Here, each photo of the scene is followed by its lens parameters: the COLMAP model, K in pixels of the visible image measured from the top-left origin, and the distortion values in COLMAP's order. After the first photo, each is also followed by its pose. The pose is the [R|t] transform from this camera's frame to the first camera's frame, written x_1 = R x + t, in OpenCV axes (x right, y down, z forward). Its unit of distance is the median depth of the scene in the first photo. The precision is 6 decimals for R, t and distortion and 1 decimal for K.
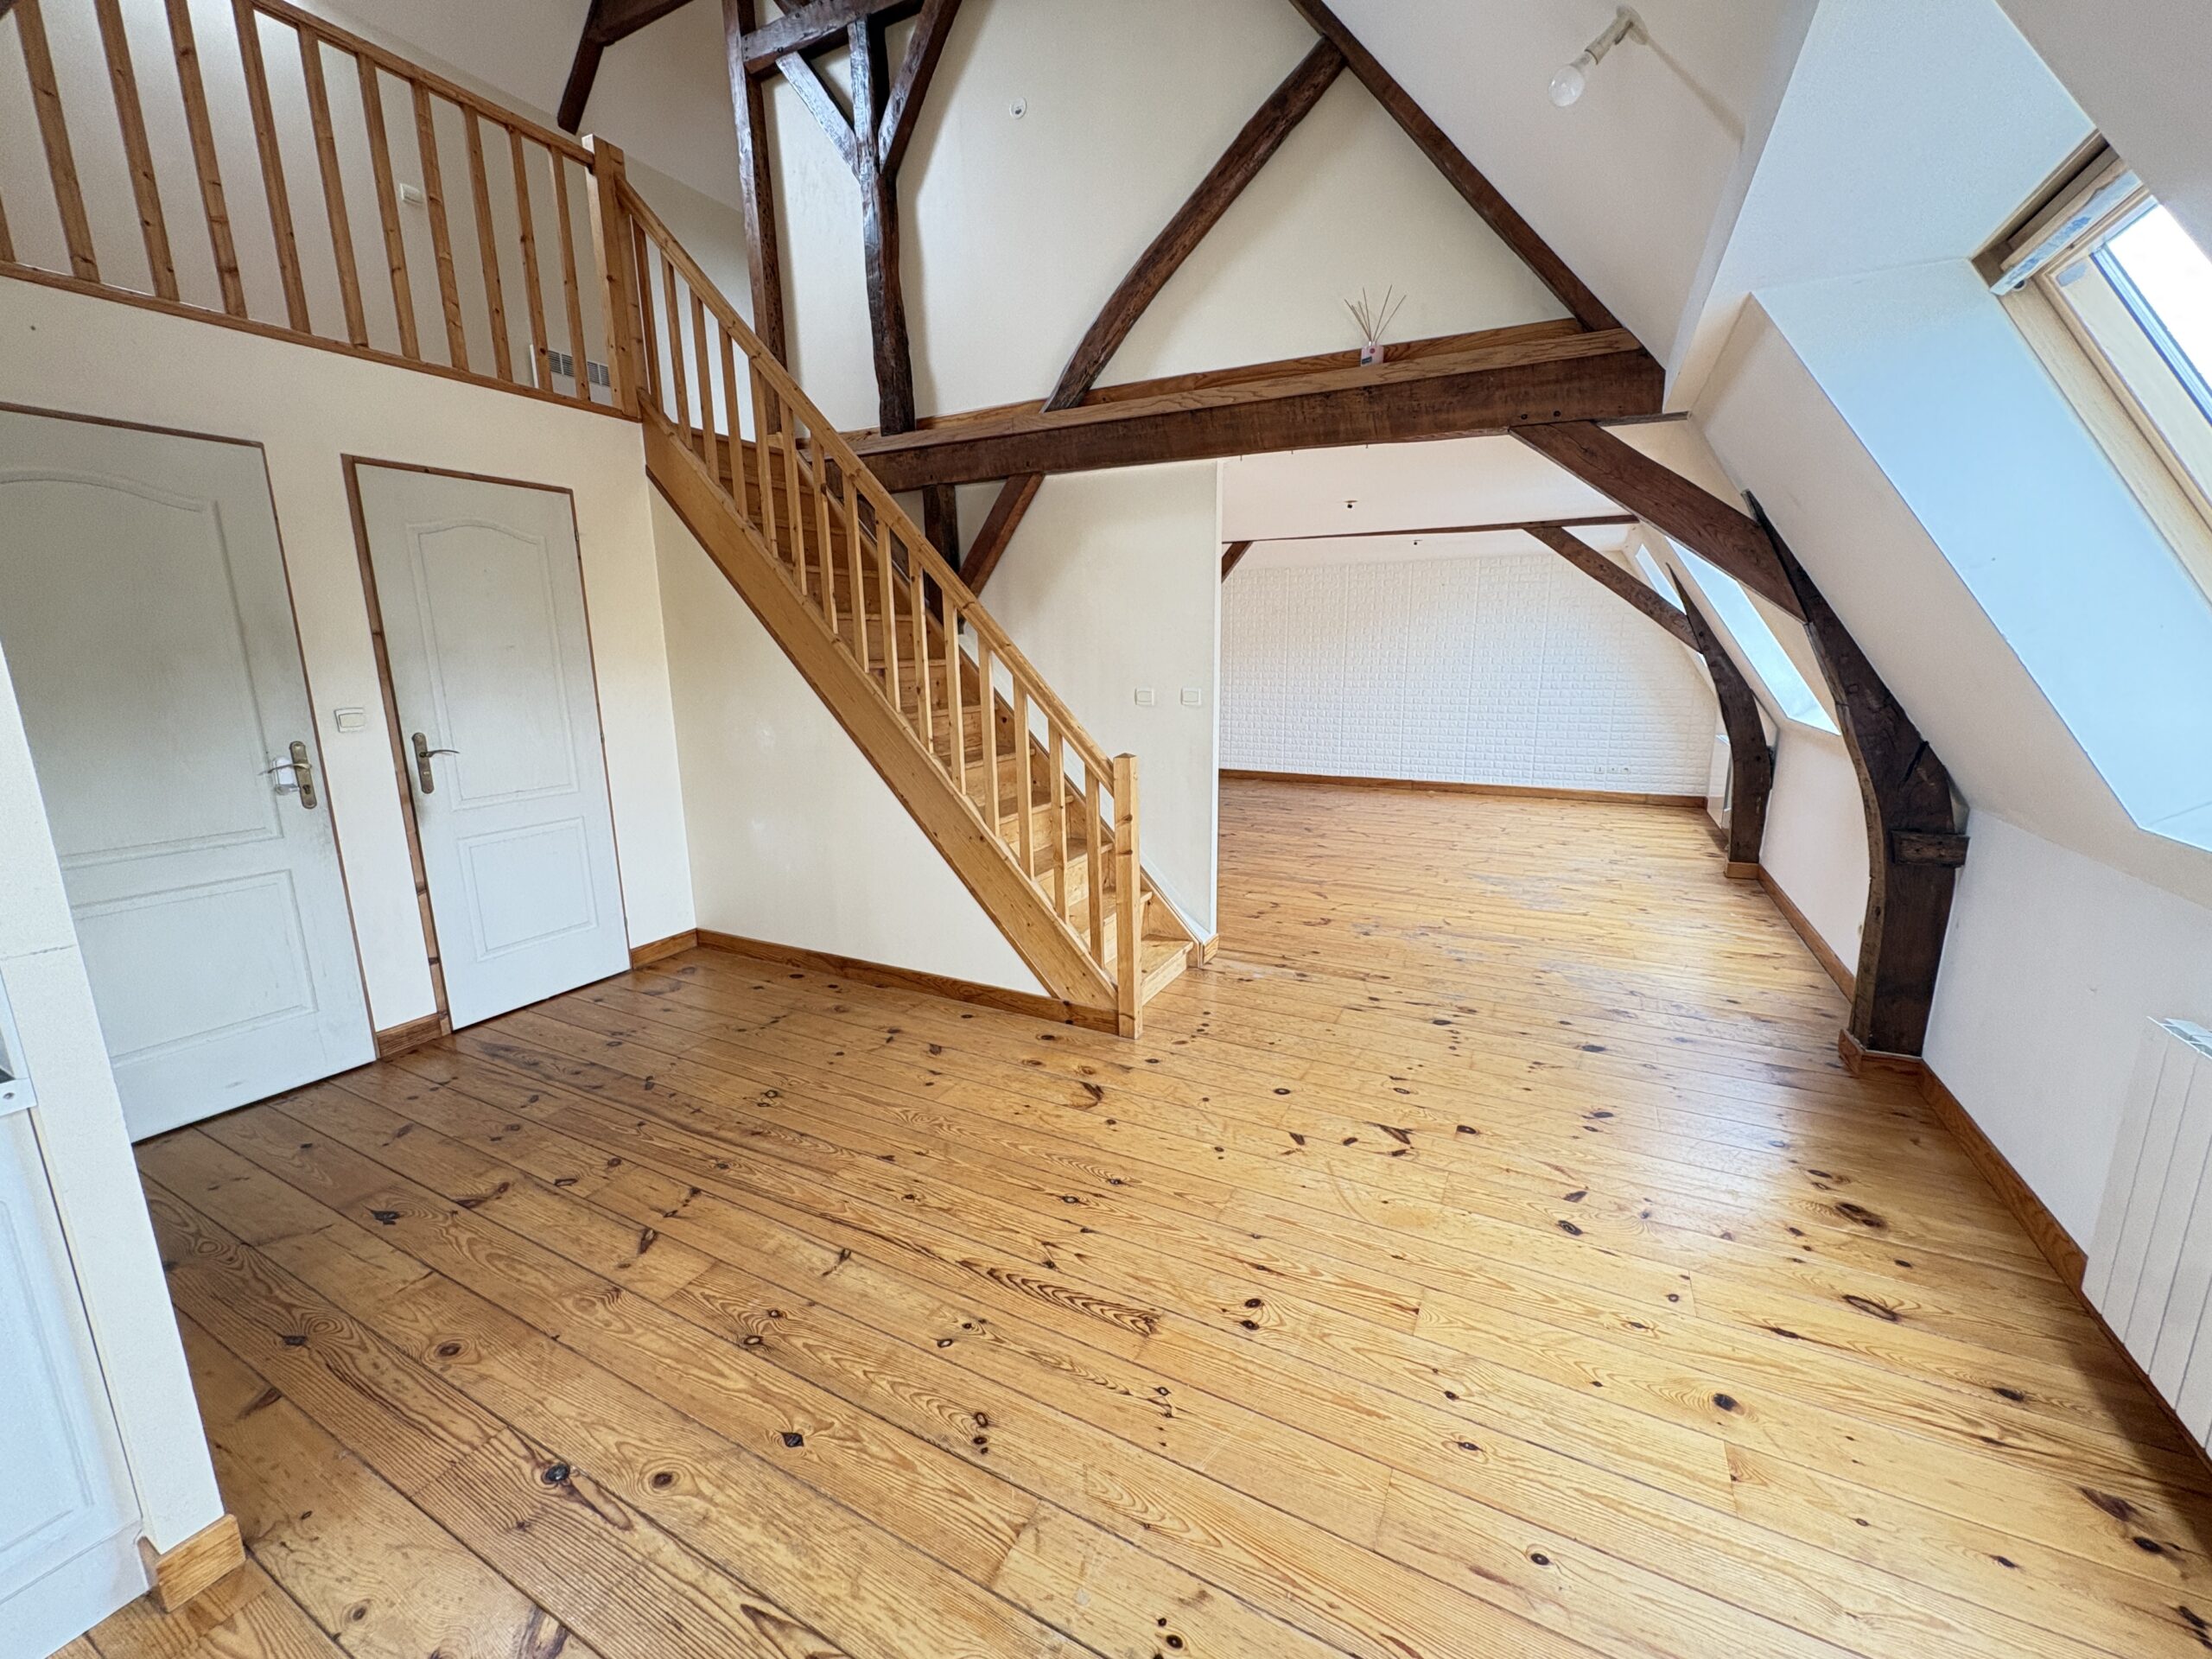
lens RADIAL K [[883.1, 0, 1114.6], [0, 883.1, 829.3], [0, 0, 1]] dist [0.000089, -0.000060]
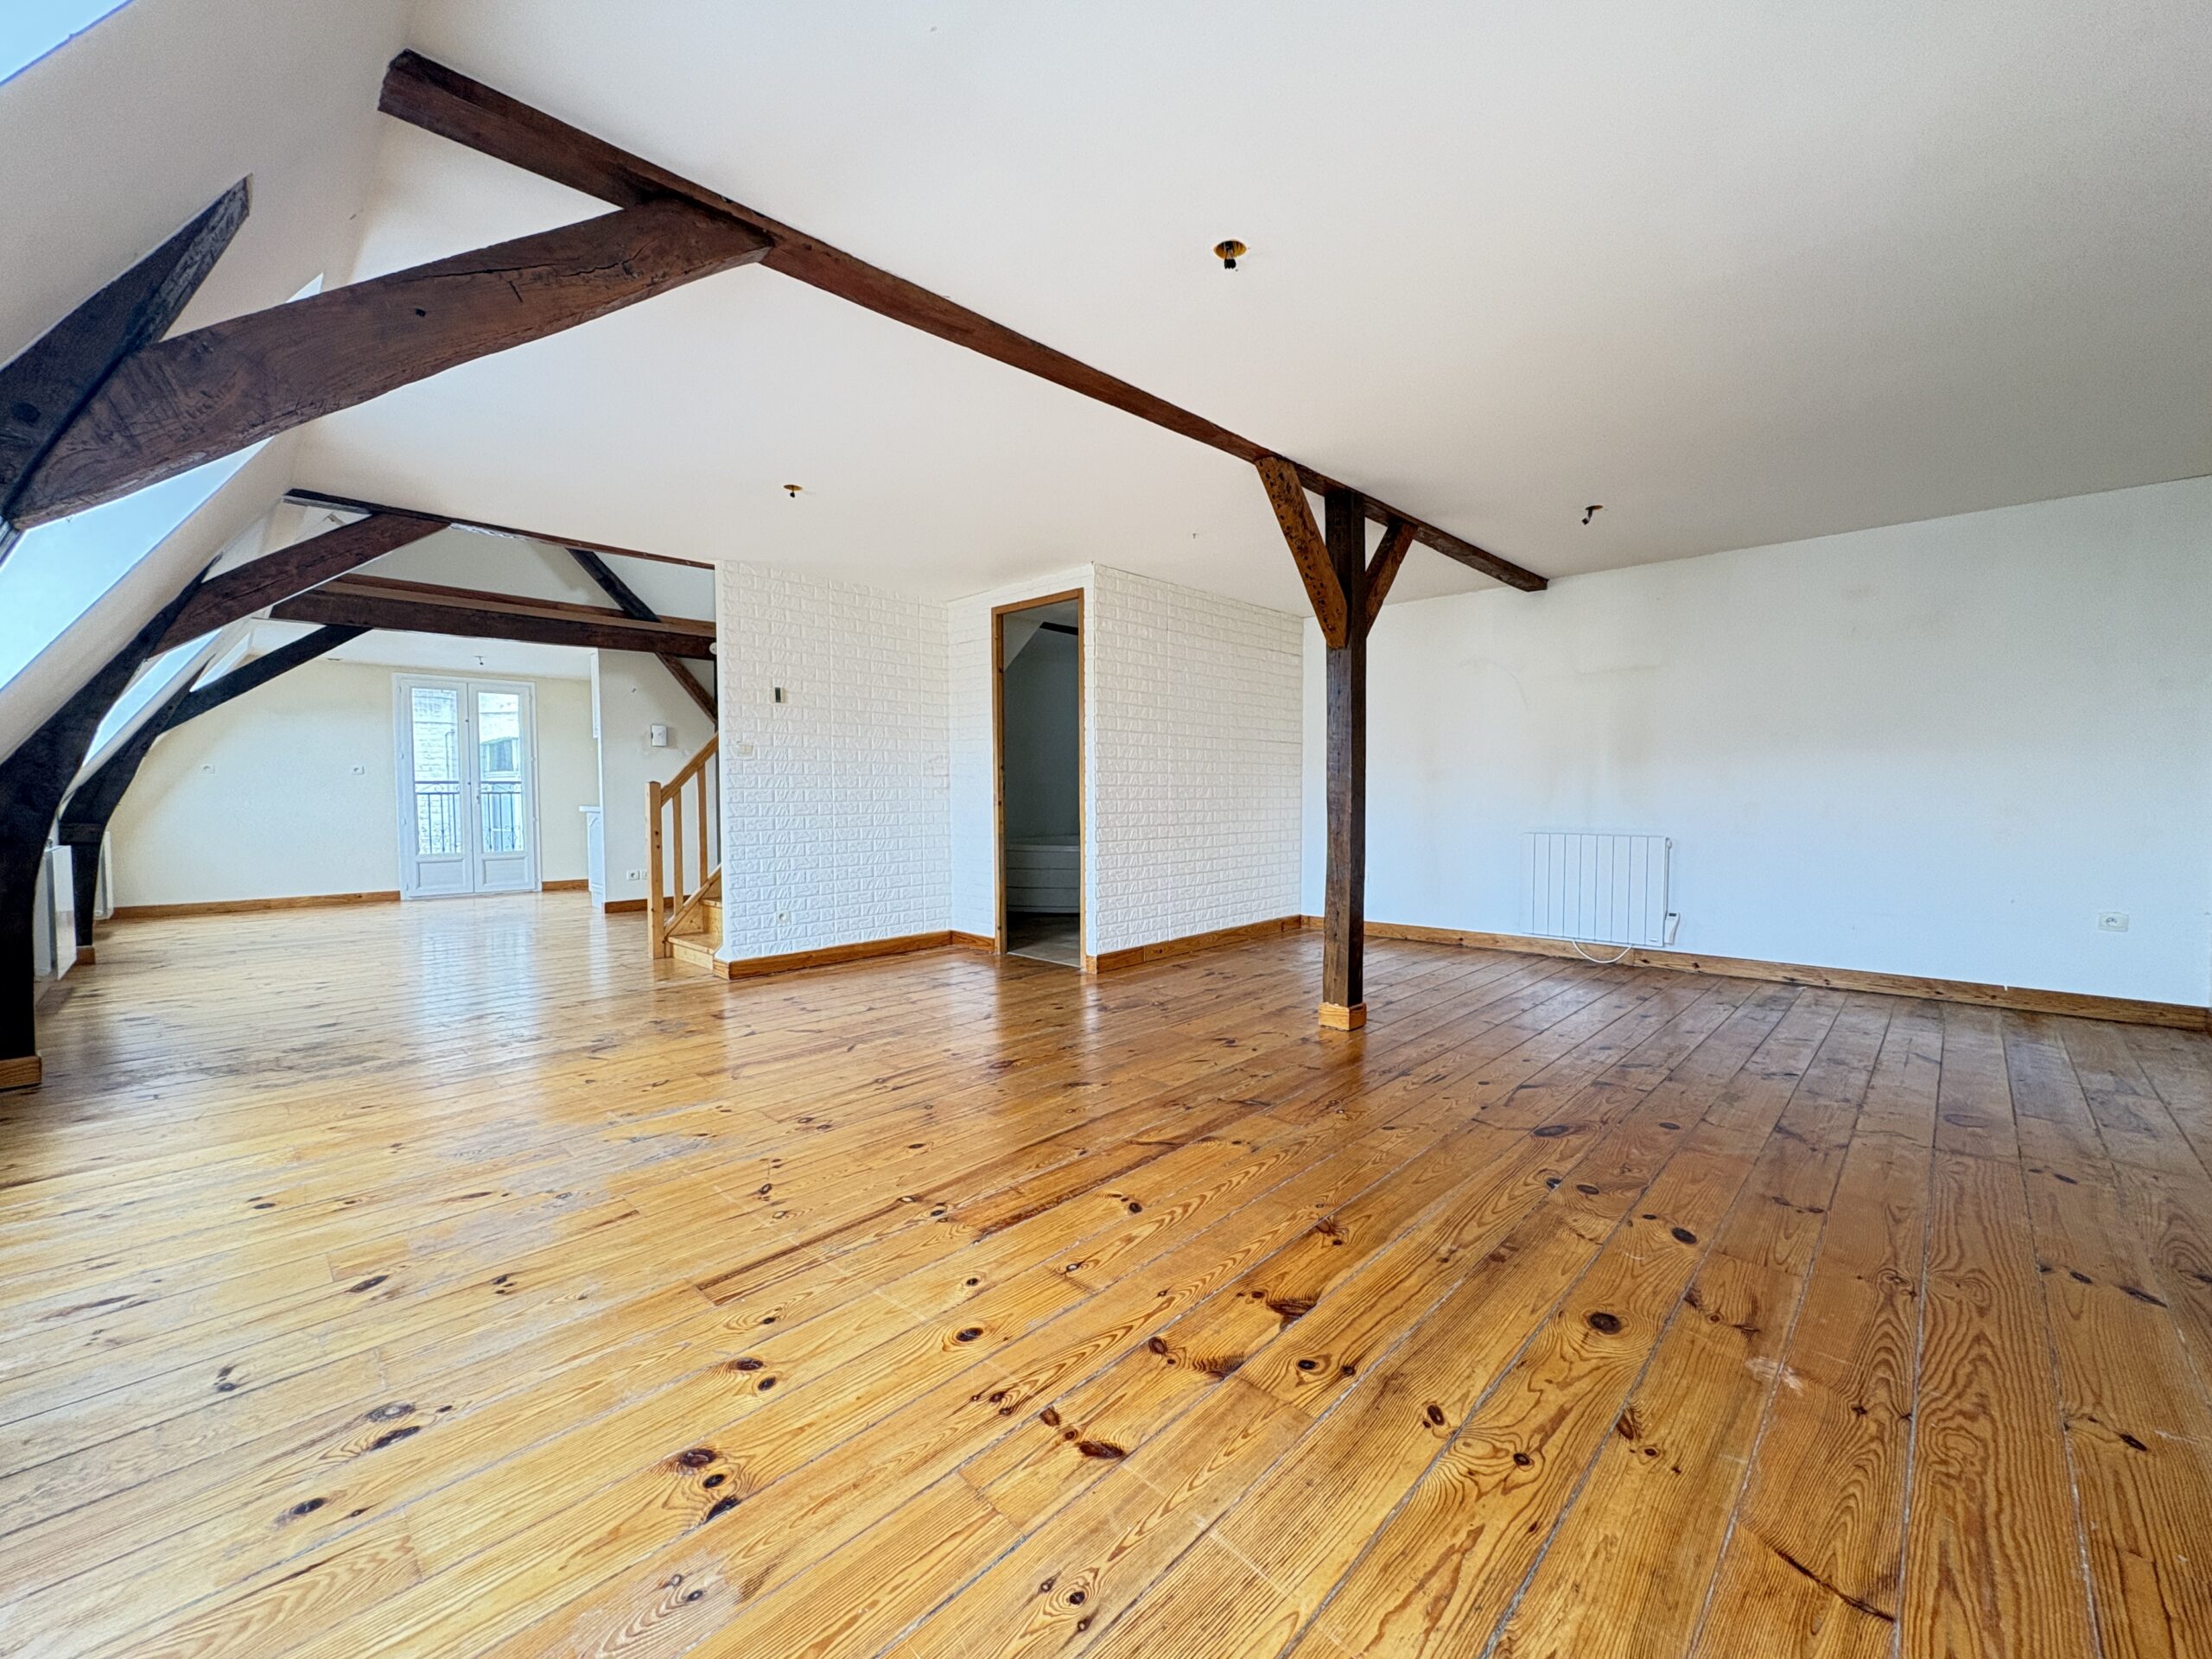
lens RADIAL K [[883.1, 0, 1105.4], [0, 883.1, 829.8], [0, 0, 1]] dist [0.000089, -0.000060]
pose [[-0.281996, 0.052862, -0.957958, 1.186429], [-0.183399, 0.977098, 0.107906, -0.291988], [0.941723, 0.206118, -0.265843, 1.951449]]
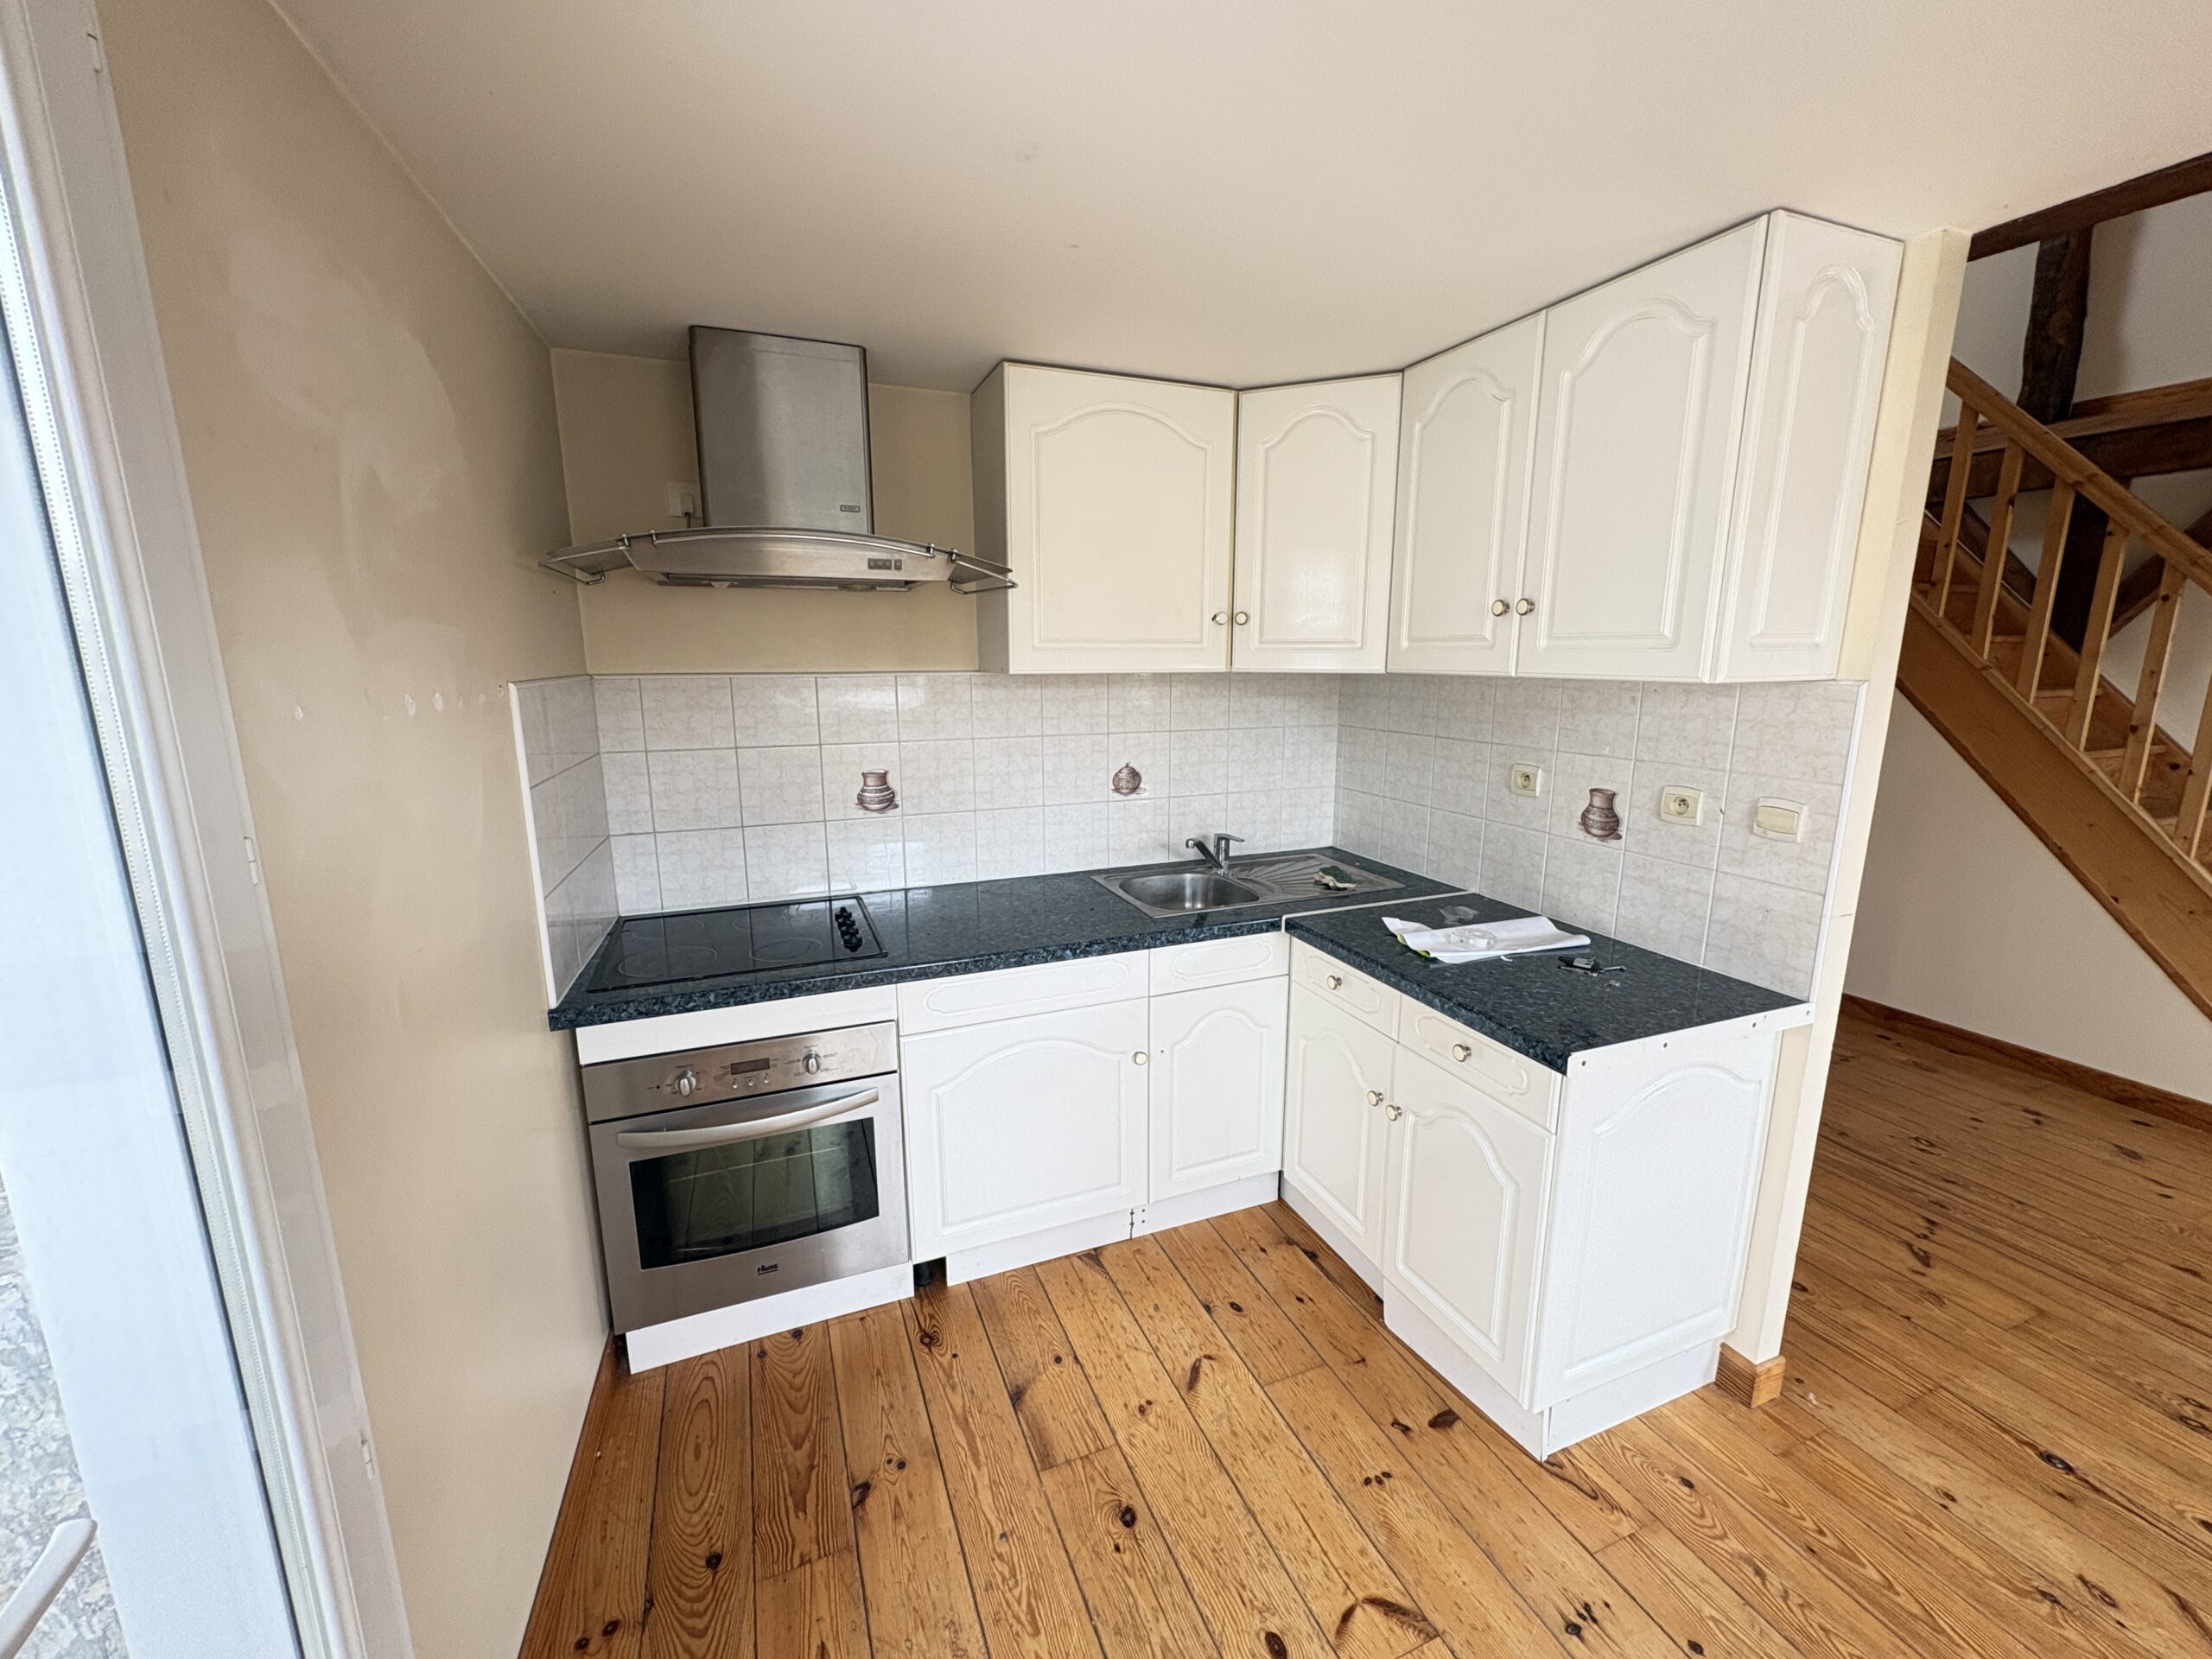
lens RADIAL K [[883.1, 0, 1106.6], [0, 883.1, 829.6], [0, 0, 1]] dist [0.000089, -0.000060]
pose [[0.761973, 0.136606, -0.633037, -0.405429], [-0.137746, 0.989319, 0.047688, 0.031487], [0.632790, 0.050861, 0.772651, -0.263956]]
